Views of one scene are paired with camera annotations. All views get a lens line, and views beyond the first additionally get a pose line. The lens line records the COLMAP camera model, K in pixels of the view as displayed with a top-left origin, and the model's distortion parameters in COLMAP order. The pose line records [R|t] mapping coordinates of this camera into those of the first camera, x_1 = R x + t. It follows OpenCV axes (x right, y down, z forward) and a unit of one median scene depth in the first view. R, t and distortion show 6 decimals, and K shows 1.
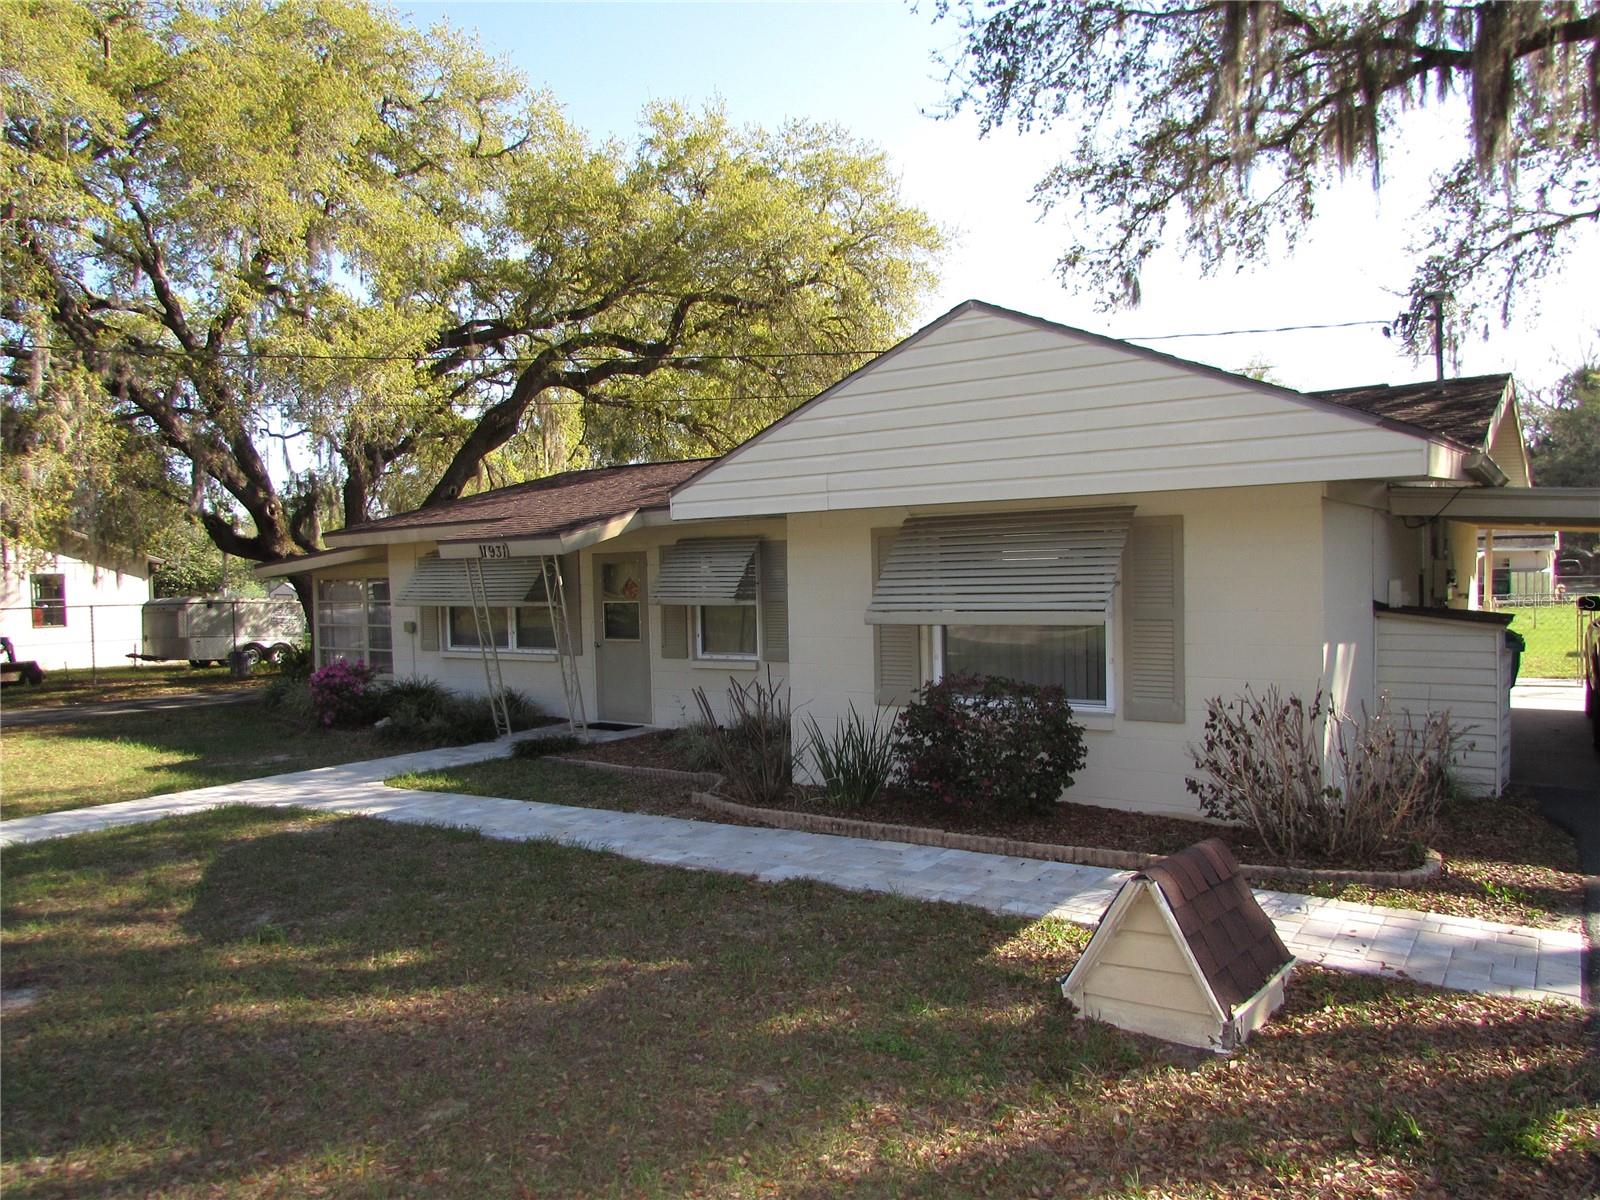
lens RADIAL K [[1136.1, 0, 800.0], [0, 1136.1, 600.0], [0, 0, 1]] dist [-0.005601, -0.001037]
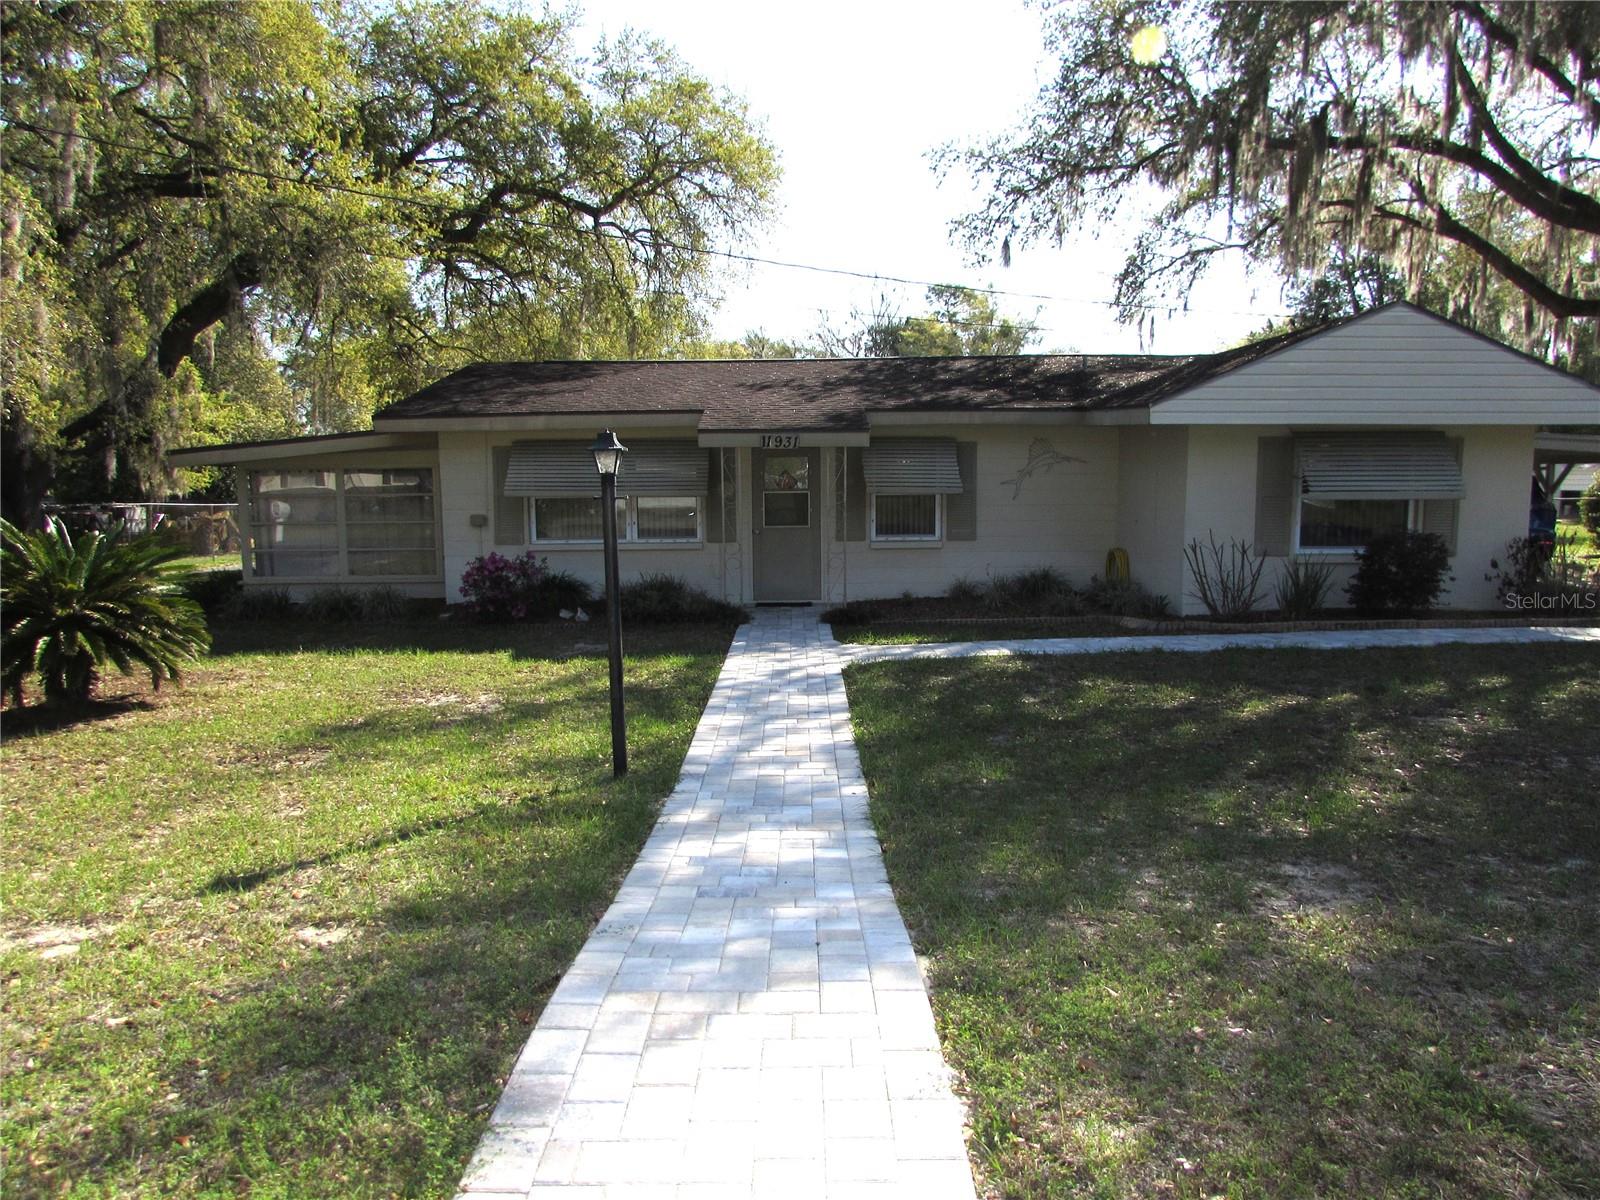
lens RADIAL K [[1139.3, 0, 802.2], [0, 1139.3, 608.0], [0, 0, 1]] dist [-0.035822, 0.023035]
pose [[0.818134, -0.047504, 0.573063, -0.645290], [0.000744, 0.996668, 0.081557, 0.019088], [-0.575028, -0.066298, 0.815443, 0.060758]]
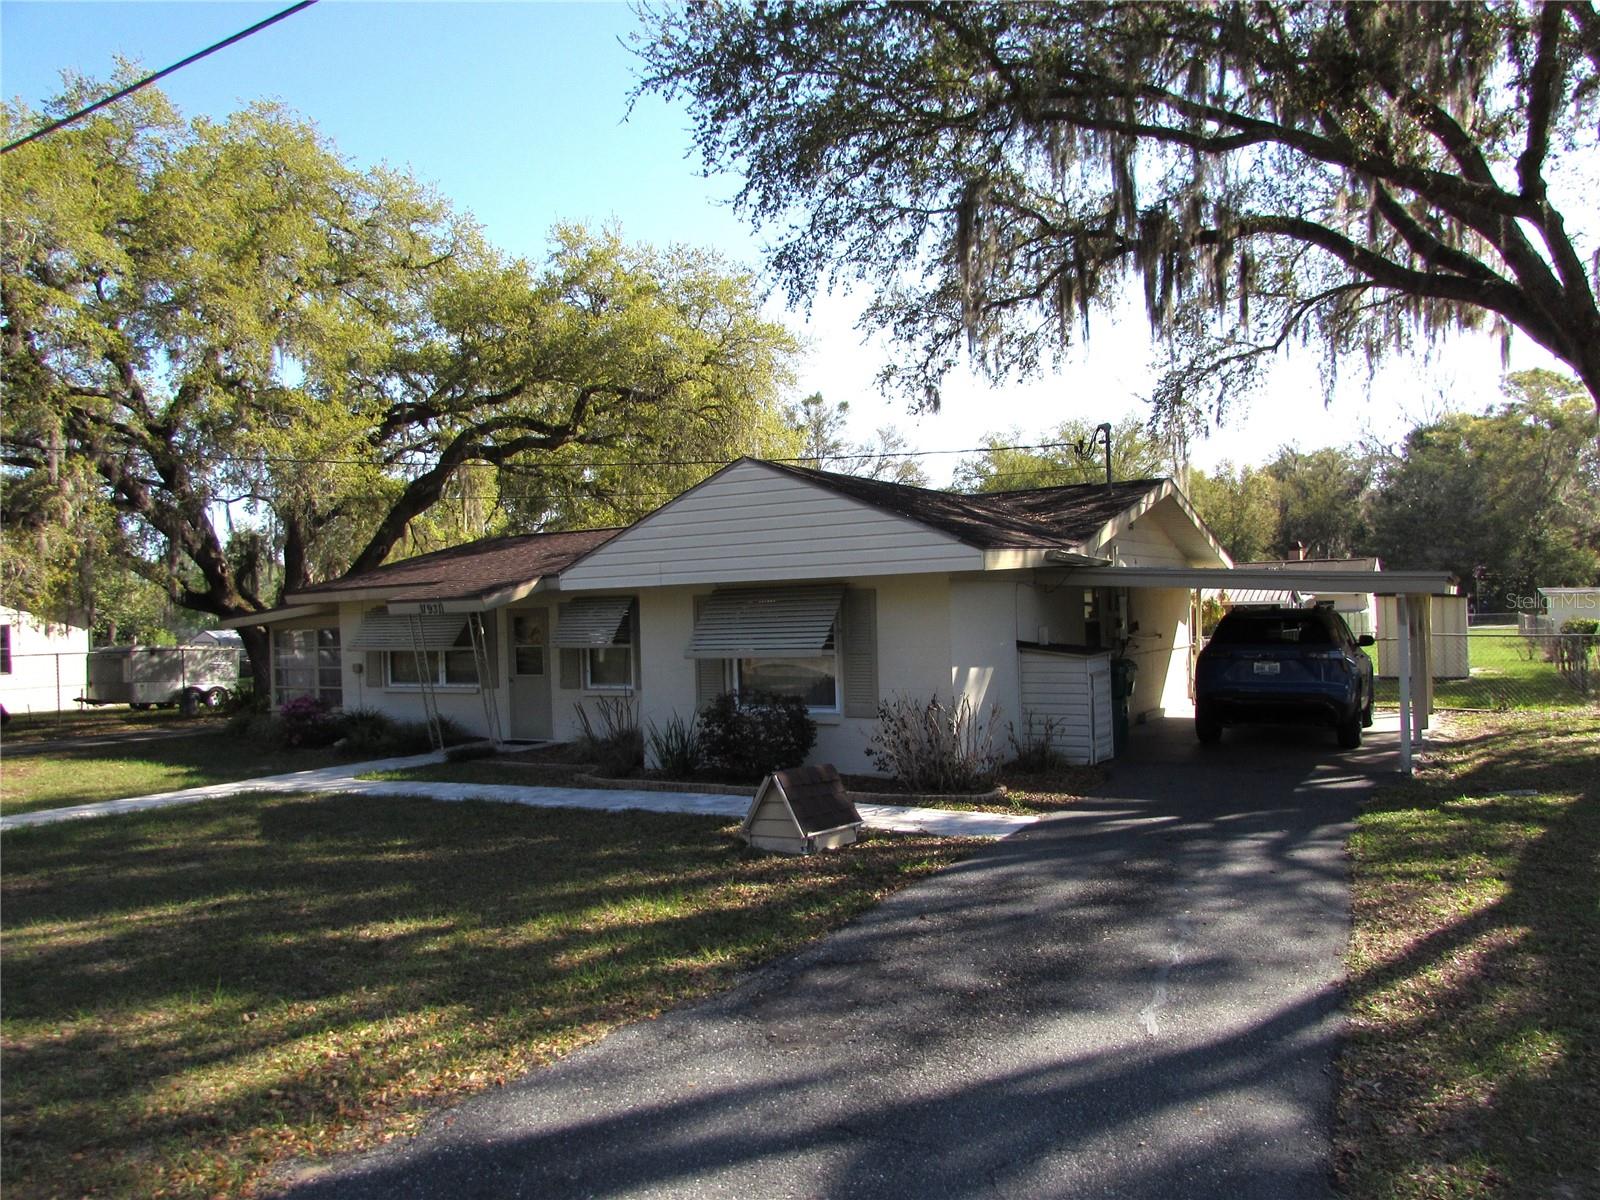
lens RADIAL K [[1139.3, 0, 802.2], [0, 1139.3, 608.0], [0, 0, 1]] dist [-0.035822, 0.023035]
pose [[0.997282, -0.006418, 0.073394, 0.047998], [0.008672, 0.999499, -0.030442, 0.000158], [-0.073161, 0.030996, 0.996838, -0.260734]]
